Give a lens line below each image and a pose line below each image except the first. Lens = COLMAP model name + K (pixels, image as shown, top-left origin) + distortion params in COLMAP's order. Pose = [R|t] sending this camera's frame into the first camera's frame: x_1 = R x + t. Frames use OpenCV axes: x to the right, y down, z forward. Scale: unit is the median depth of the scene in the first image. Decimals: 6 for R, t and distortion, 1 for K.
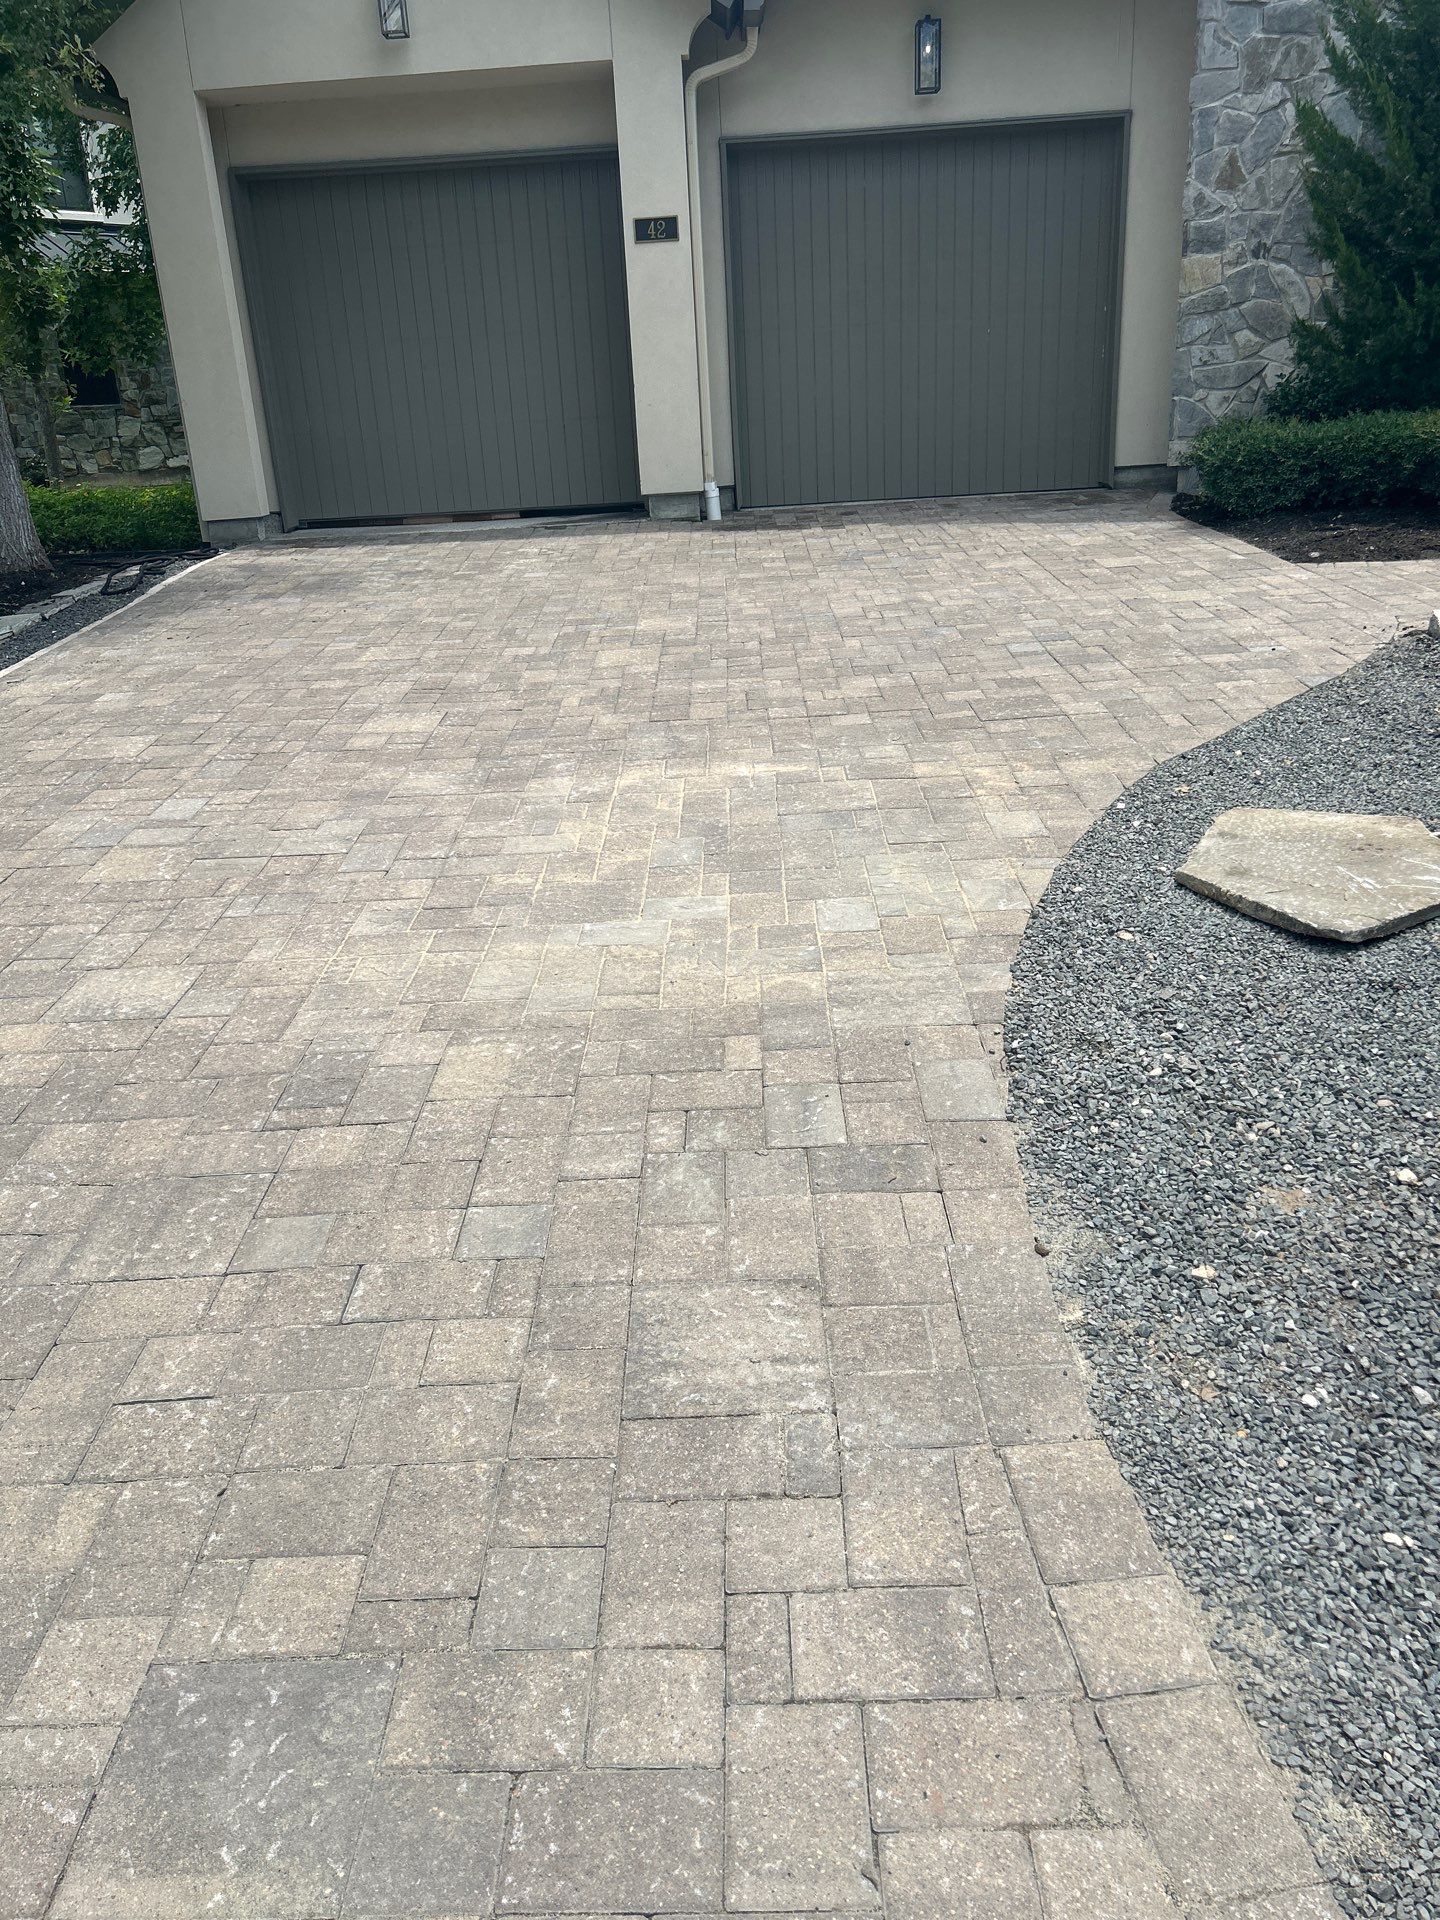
lens RADIAL K [[1417.6, 0, 707.9], [0, 1417.6, 952.2], [0, 0, 1]] dist [0.055630, -0.063121]
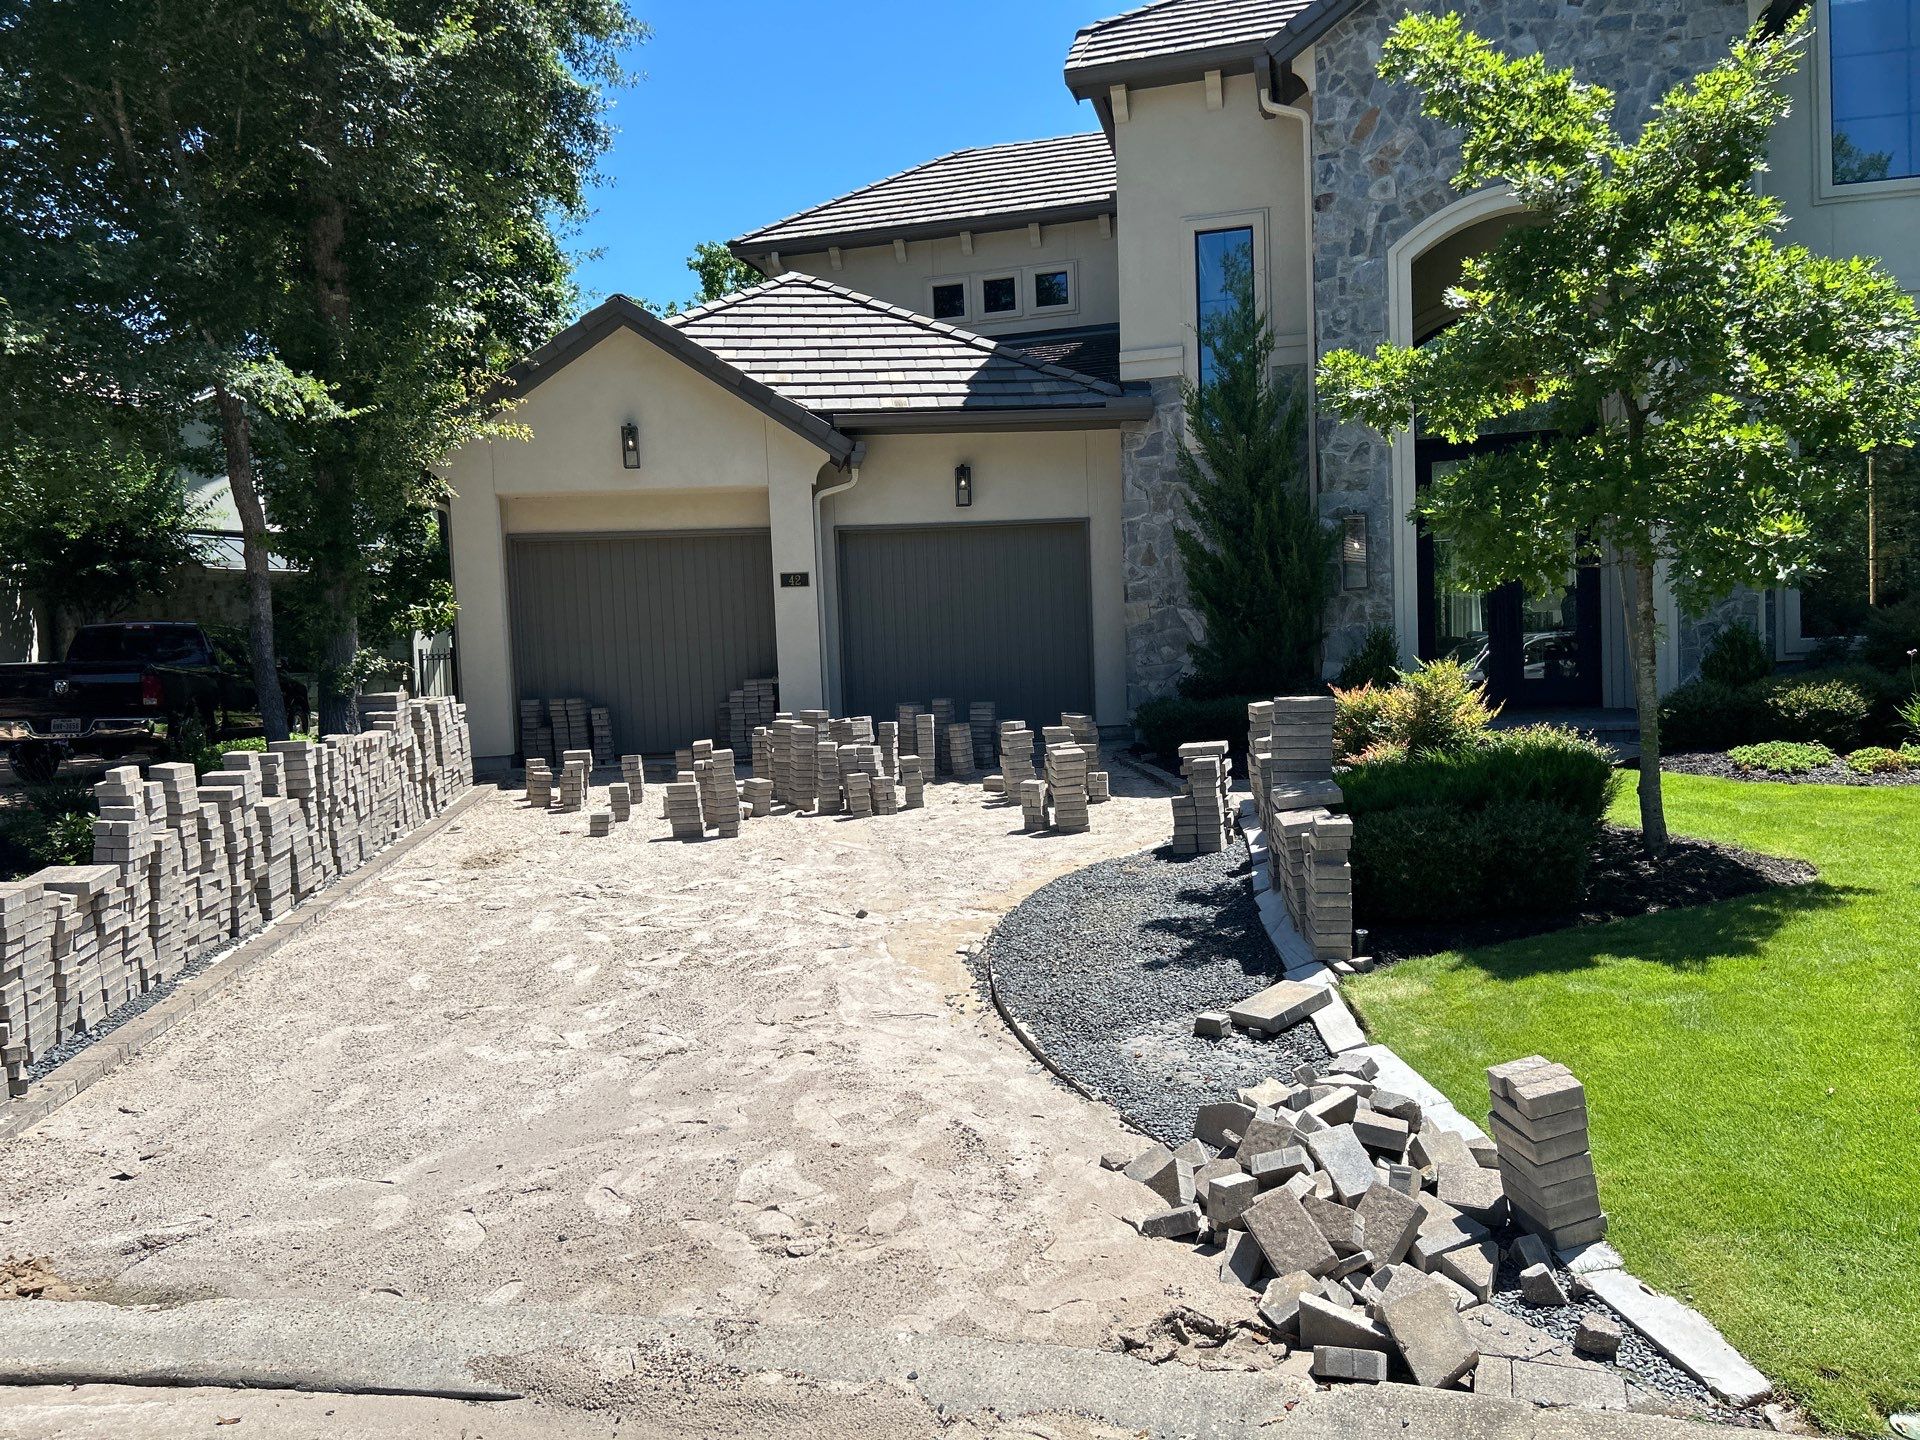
lens RADIAL K [[1417.6, 0, 948.8], [0, 1417.6, 743.7], [0, 0, 1]] dist [0.055630, -0.063121]
pose [[0.994906, 0.009567, 0.100356, -0.031737], [0.021552, 0.952288, -0.304439, 0.214895], [-0.098480, 0.305051, 0.947230, -0.653035]]
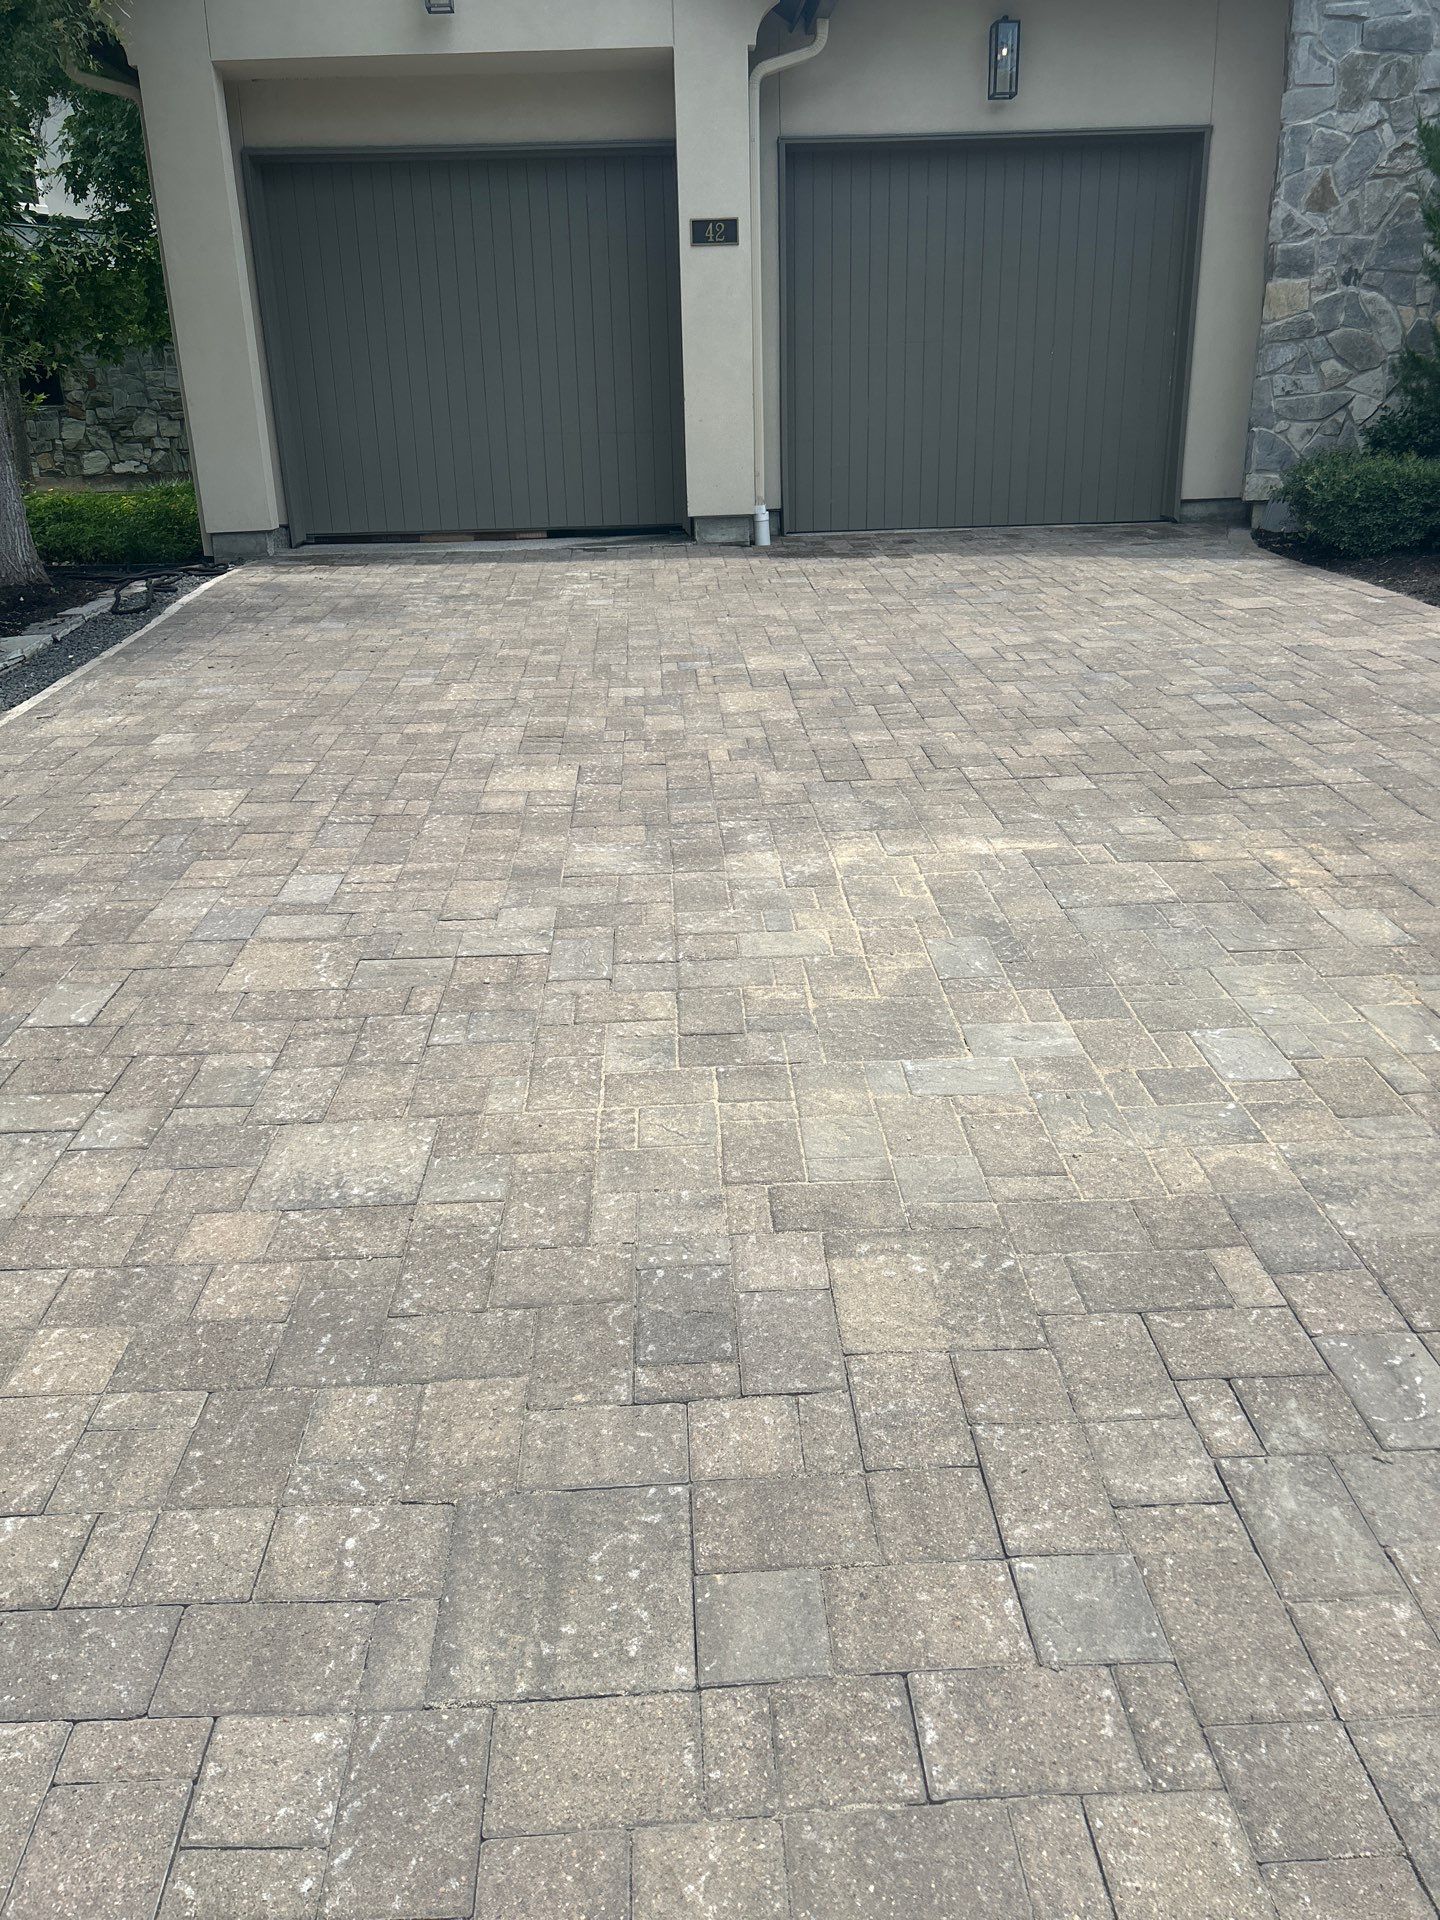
lens RADIAL K [[1417.6, 0, 712.7], [0, 1417.6, 961.1], [0, 0, 1]] dist [0.055630, -0.063121]
pose [[0.998365, 0.007652, 0.056650, -0.131500], [-0.007204, 0.999941, -0.008110, -0.037916], [-0.056709, 0.007688, 0.998361, 0.118310]]
